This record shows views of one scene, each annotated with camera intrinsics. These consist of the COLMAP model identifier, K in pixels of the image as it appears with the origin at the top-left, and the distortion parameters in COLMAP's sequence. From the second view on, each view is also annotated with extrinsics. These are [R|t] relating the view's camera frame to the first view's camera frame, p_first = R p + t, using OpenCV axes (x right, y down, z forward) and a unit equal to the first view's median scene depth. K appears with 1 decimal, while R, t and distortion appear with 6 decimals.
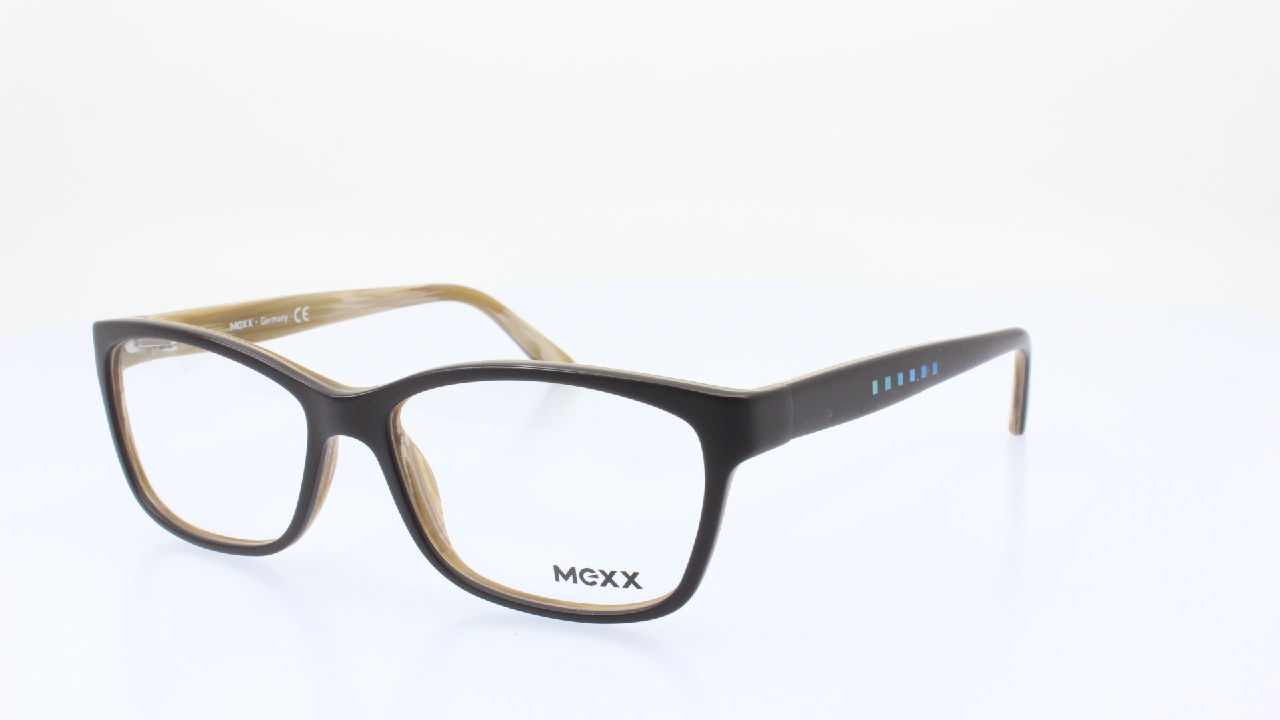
lens RADIAL K [[1643.2, 0, 638.1], [0, 1643.2, 362.9], [0, 0, 1]] dist [-0.107777, 0.000000]
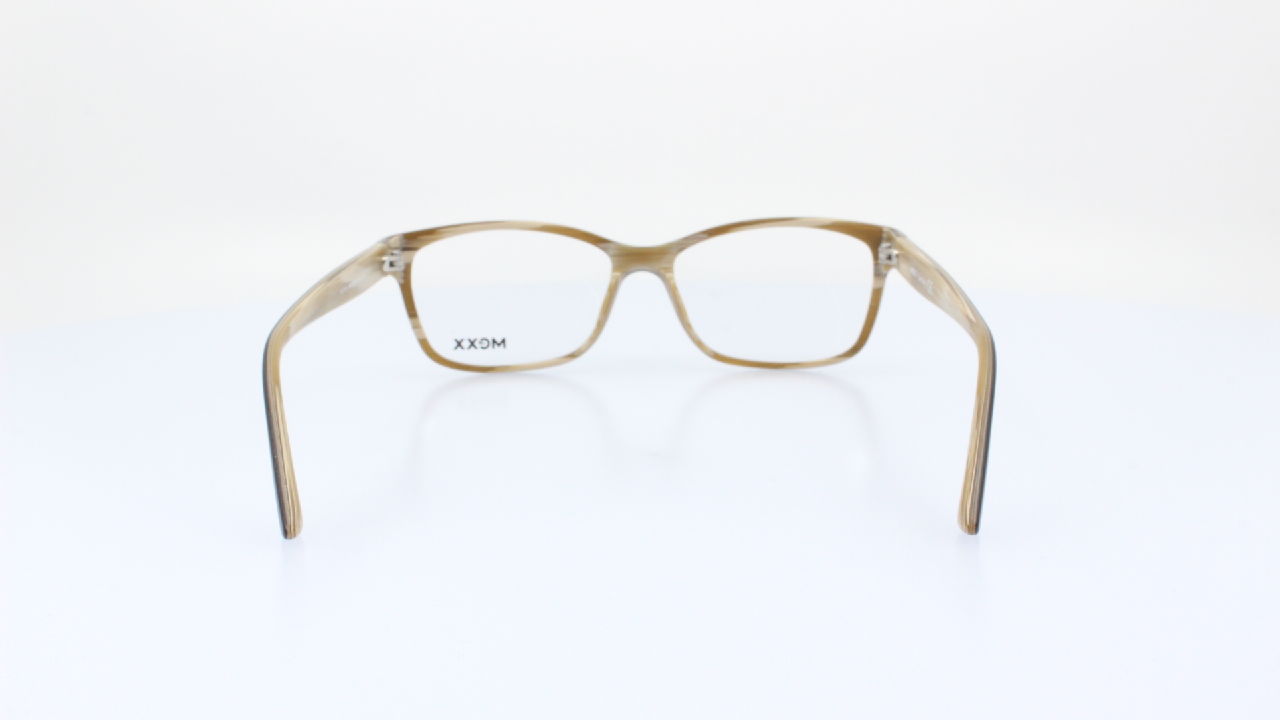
lens RADIAL K [[1643.2, 0, 639.1], [0, 1643.2, 349.2], [0, 0, 1]] dist [-0.107777, 0.000000]
pose [[-0.869796, 0.115489, -0.479706, 0.521616], [-0.072703, 0.931612, 0.356108, -0.391203], [0.488026, 0.344617, -0.801916, 1.931693]]
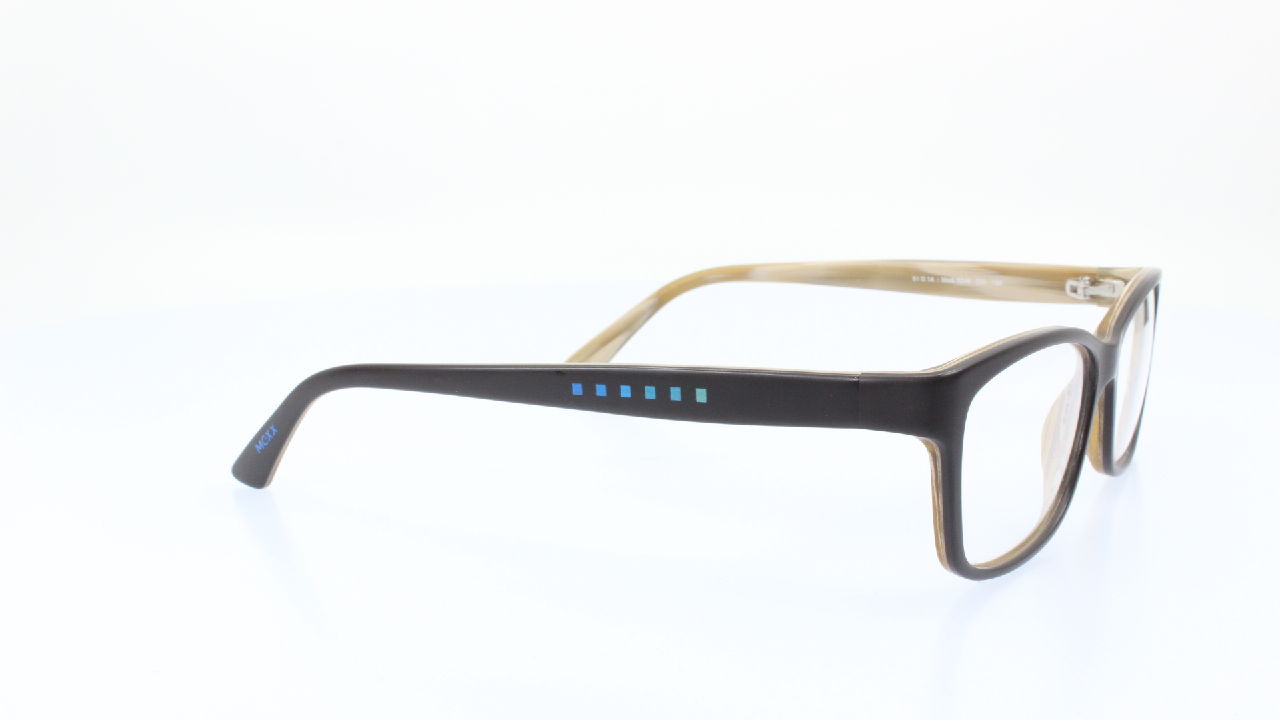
lens RADIAL K [[1643.2, 0, 643.3], [0, 1643.2, 354.7], [0, 0, 1]] dist [-0.107777, 0.000000]
pose [[0.002274, -0.176524, 0.984294, -1.057441], [0.204853, 0.963504, 0.172323, -0.191741], [-0.978790, 0.201244, 0.038352, 1.035655]]
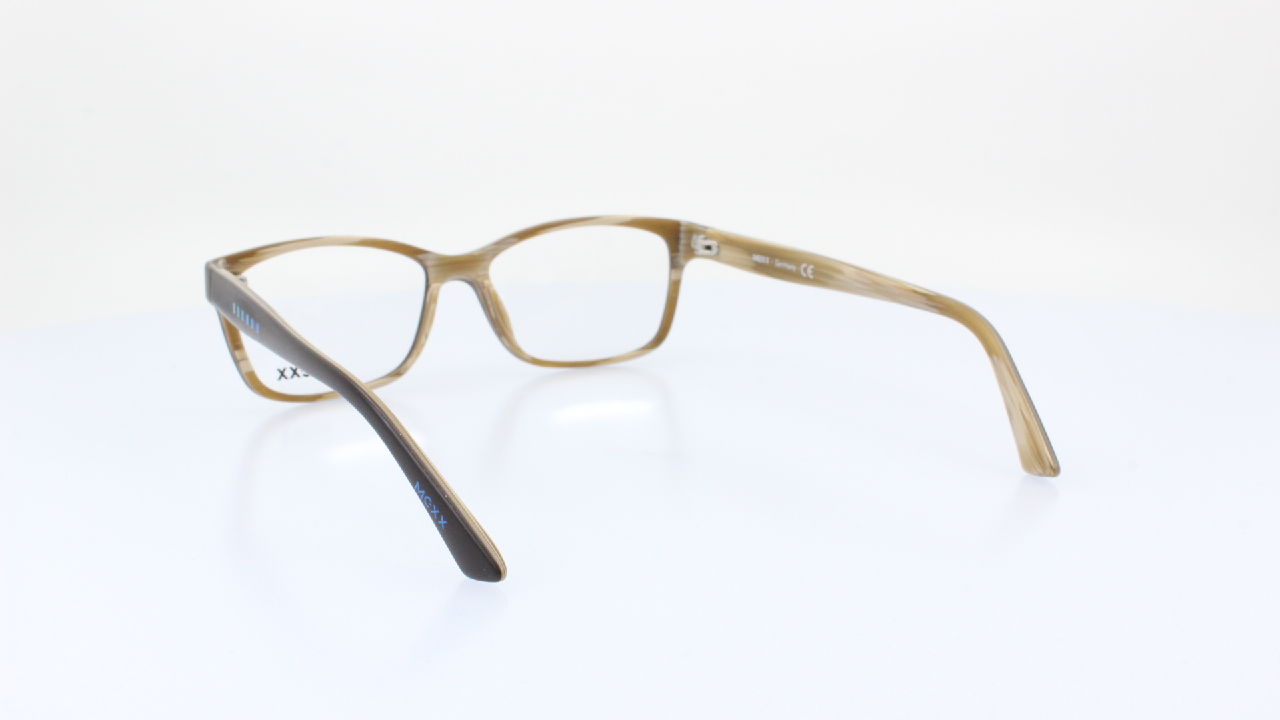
lens RADIAL K [[1643.2, 0, 636.8], [0, 1643.2, 363.7], [0, 0, 1]] dist [-0.107777, 0.000000]
pose [[-0.502592, 0.185945, -0.844290, 0.913459], [-0.149161, 0.943299, 0.296544, -0.317001], [0.851559, 0.274976, -0.446359, 1.550798]]
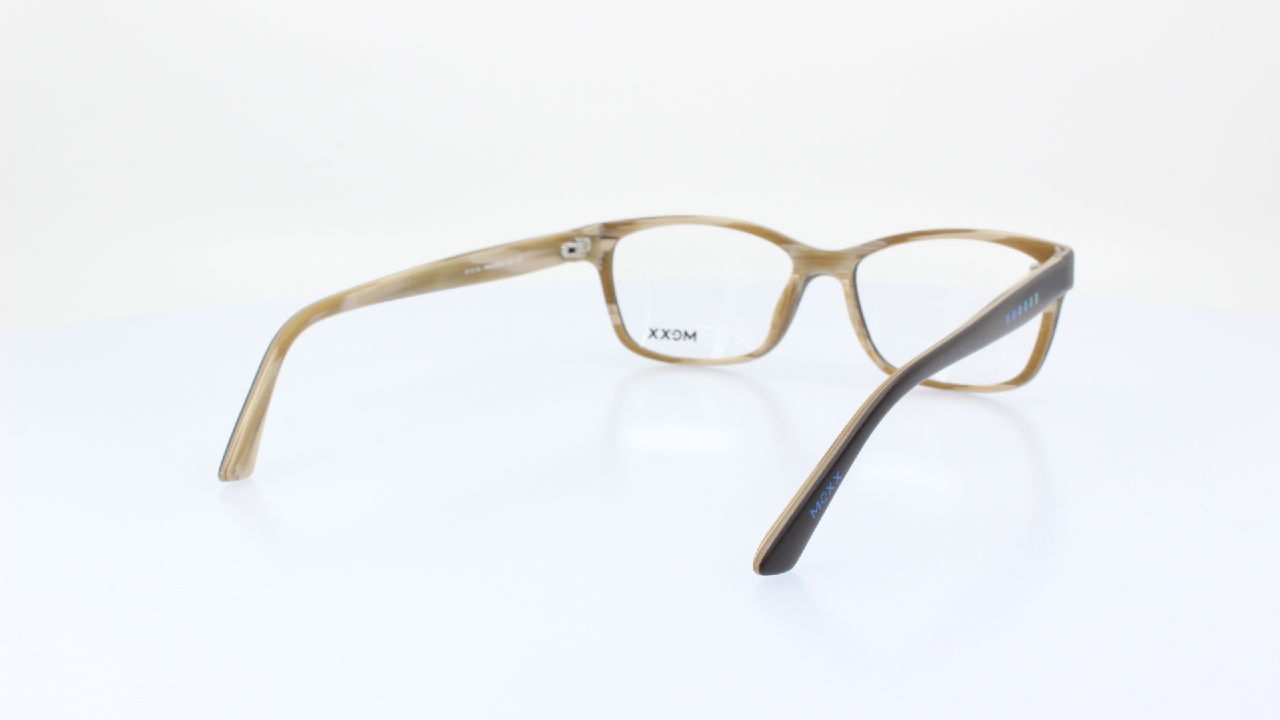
lens RADIAL K [[1643.2, 0, 636.7], [0, 1643.2, 367.2], [0, 0, 1]] dist [-0.107777, 0.000000]
pose [[-0.999633, 0.024153, 0.012251, -0.004235], [0.027002, 0.923592, 0.382424, -0.409243], [-0.002079, 0.382614, -0.923906, 2.071853]]
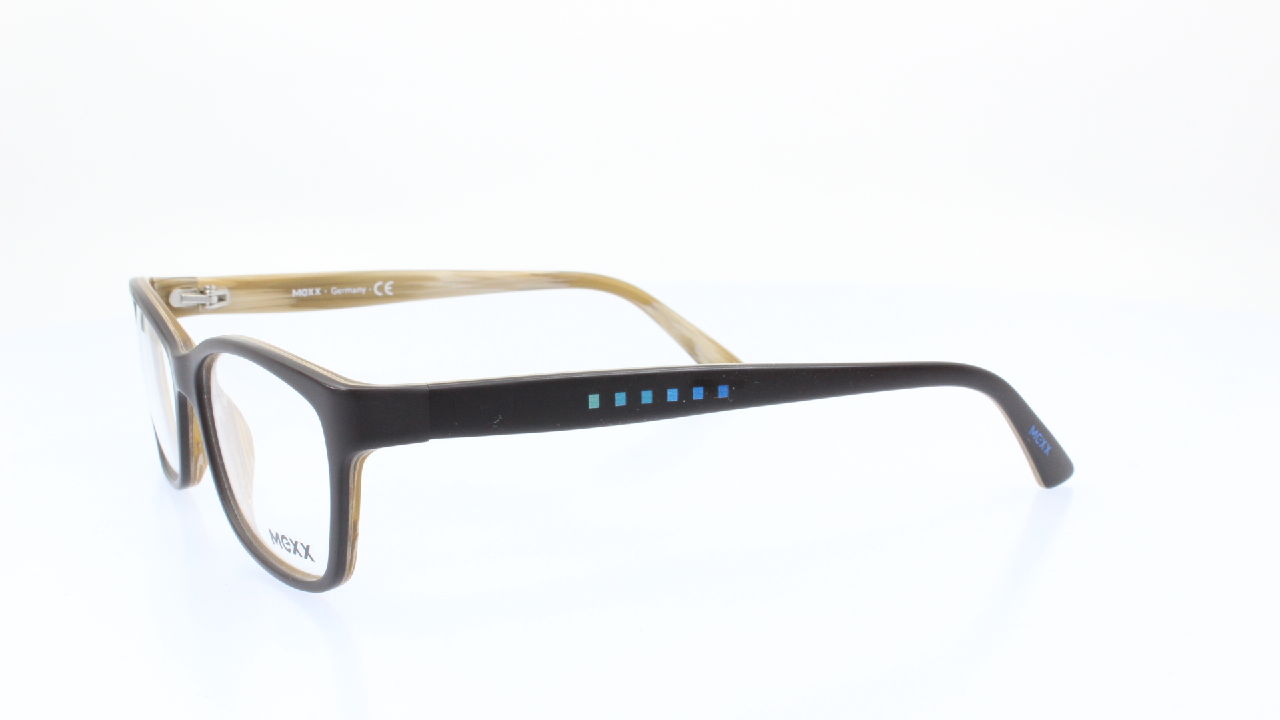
lens RADIAL K [[1643.2, 0, 640.0], [0, 1643.2, 350.3], [0, 0, 1]] dist [-0.107777, 0.000000]
pose [[0.865825, 0.095791, -0.491093, 0.529671], [-0.096153, 0.995063, 0.024569, -0.034464], [0.491022, 0.025948, 0.870761, 0.135994]]
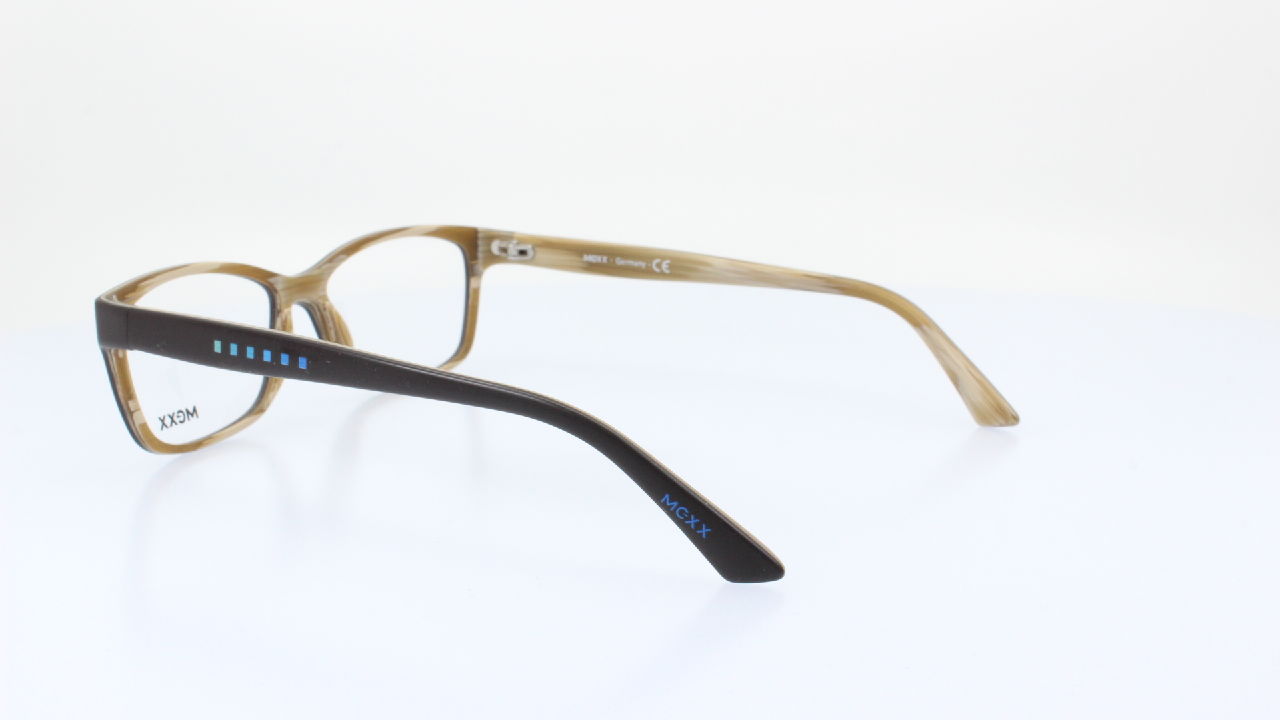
lens RADIAL K [[1643.2, 0, 645.0], [0, 1643.2, 356.5], [0, 0, 1]] dist [-0.107777, 0.000000]
pose [[-0.001205, 0.202238, -0.979336, 1.057212], [-0.181596, 0.963009, 0.199090, -0.218282], [0.983373, 0.178083, 0.035565, 1.037090]]
